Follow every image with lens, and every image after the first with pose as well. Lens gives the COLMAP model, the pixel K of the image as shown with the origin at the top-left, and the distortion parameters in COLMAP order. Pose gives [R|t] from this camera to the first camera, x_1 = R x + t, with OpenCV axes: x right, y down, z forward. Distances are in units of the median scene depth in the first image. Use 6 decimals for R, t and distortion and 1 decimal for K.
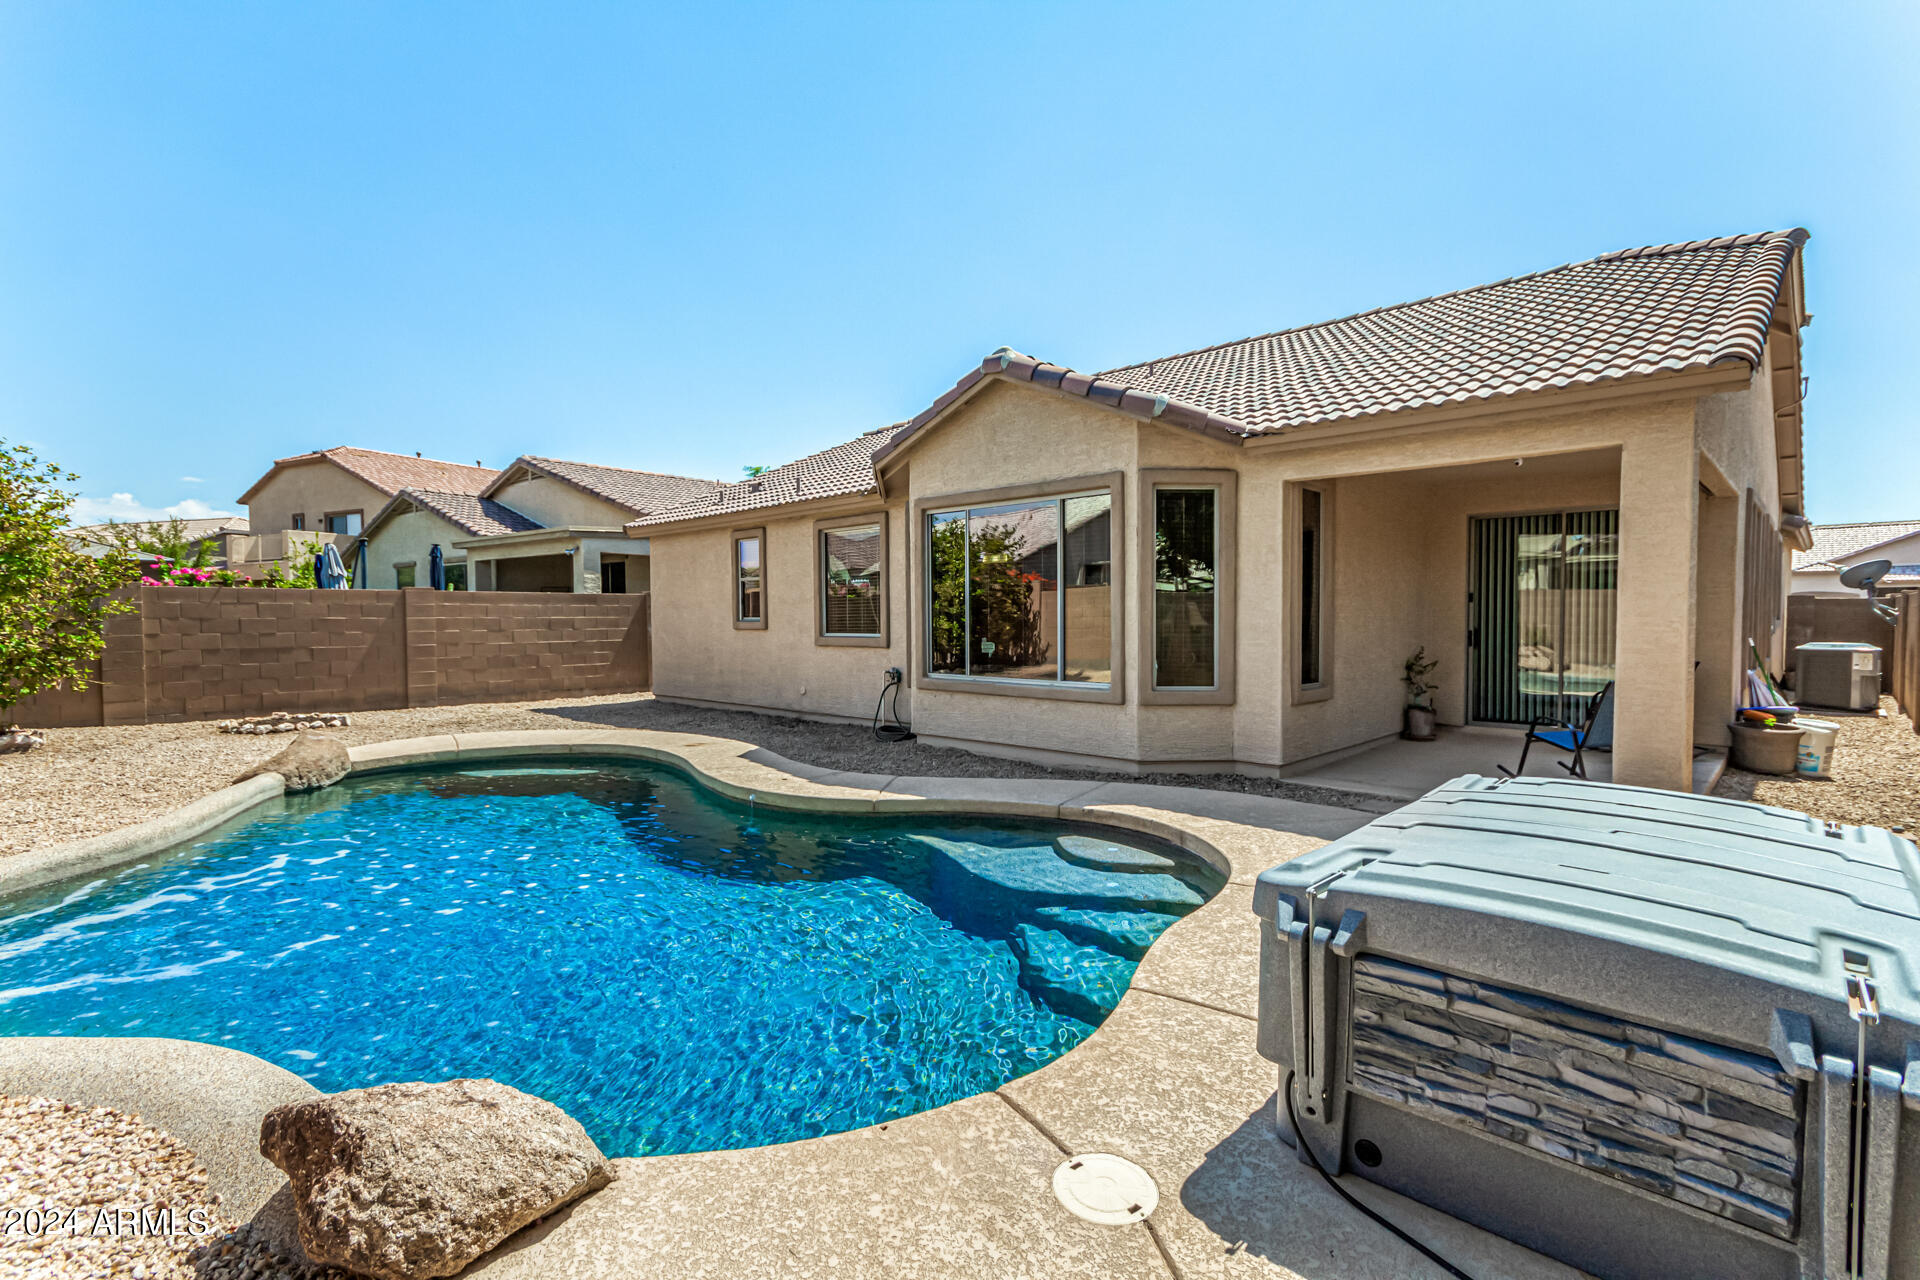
lens RADIAL K [[912.0, 0, 968.6], [0, 912.0, 646.5], [0, 0, 1]] dist [0.007919, 0.000569]
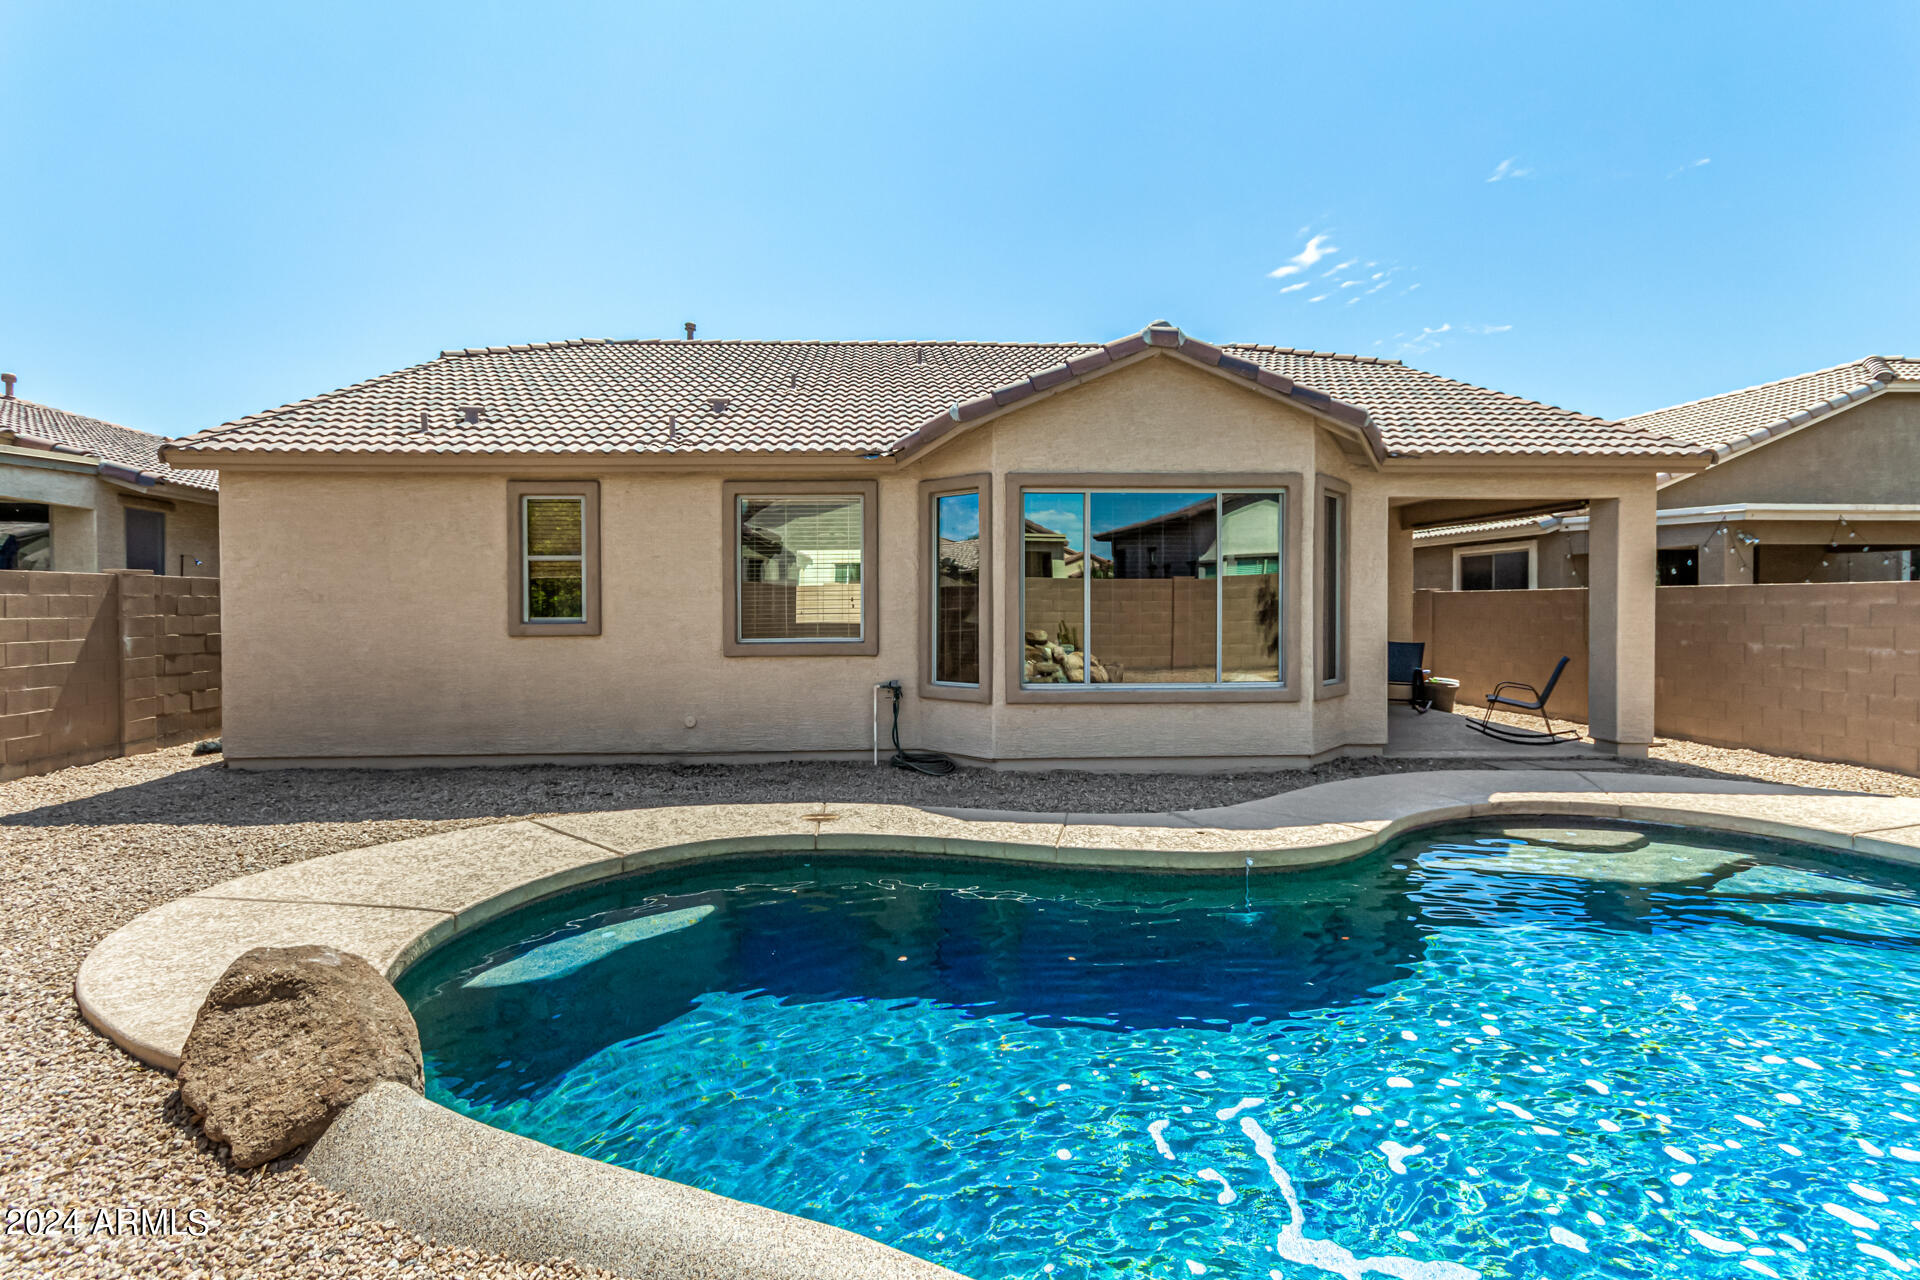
lens RADIAL K [[912.0, 0, 945.0], [0, 912.0, 619.7], [0, 0, 1]] dist [0.007919, 0.000569]
pose [[0.696009, -0.013198, 0.717912, -0.563815], [0.025263, 0.999662, -0.006115, -0.021373], [-0.717589, 0.022392, 0.696107, 0.386260]]
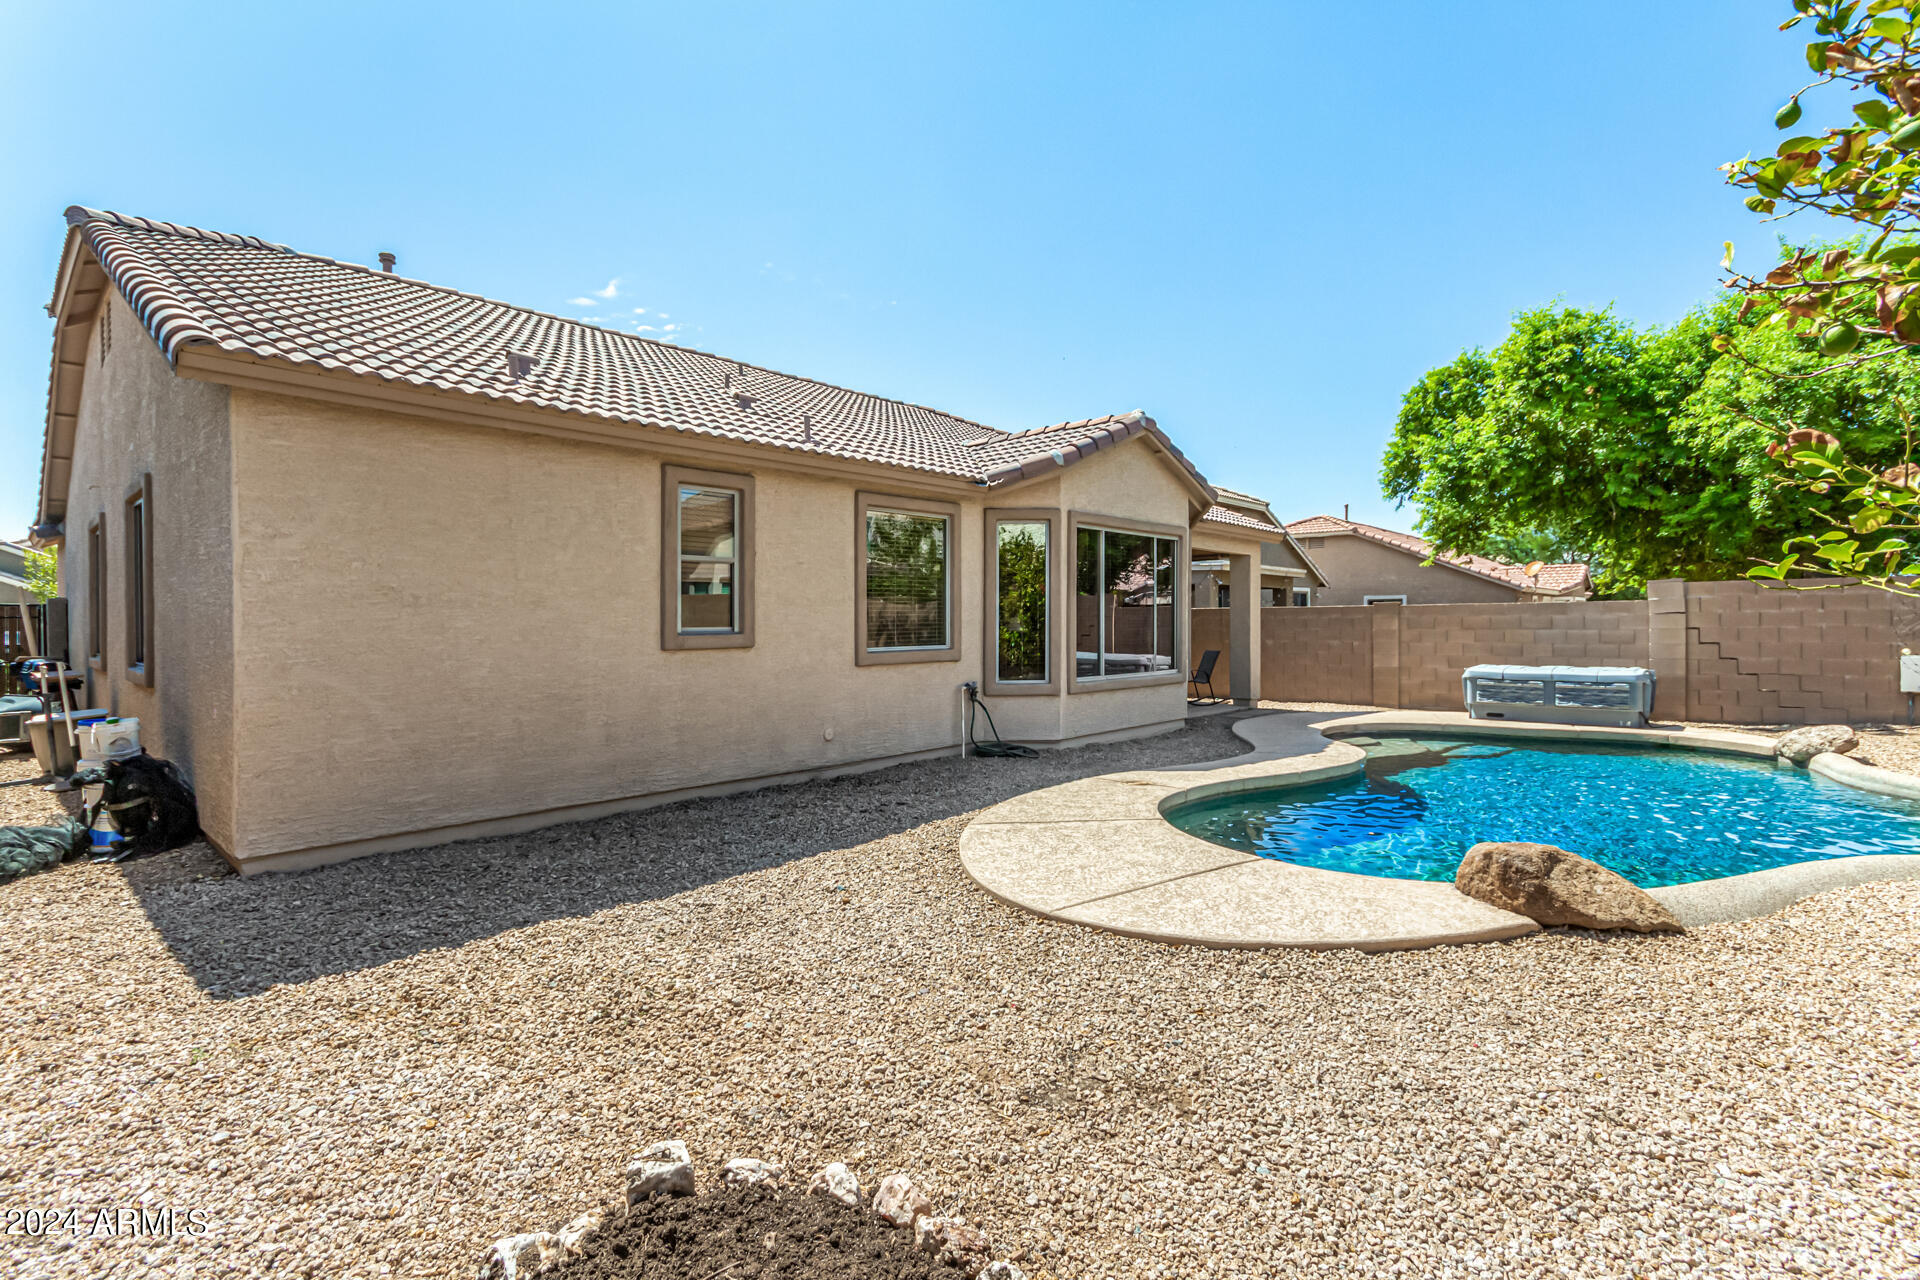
lens RADIAL K [[912.0, 0, 957.3], [0, 912.0, 631.5], [0, 0, 1]] dist [0.007919, 0.000569]
pose [[-0.029131, -0.009745, 0.999528, -0.887480], [0.035276, 0.999320, 0.010771, -0.033089], [-0.998953, 0.035574, -0.028767, 0.951813]]
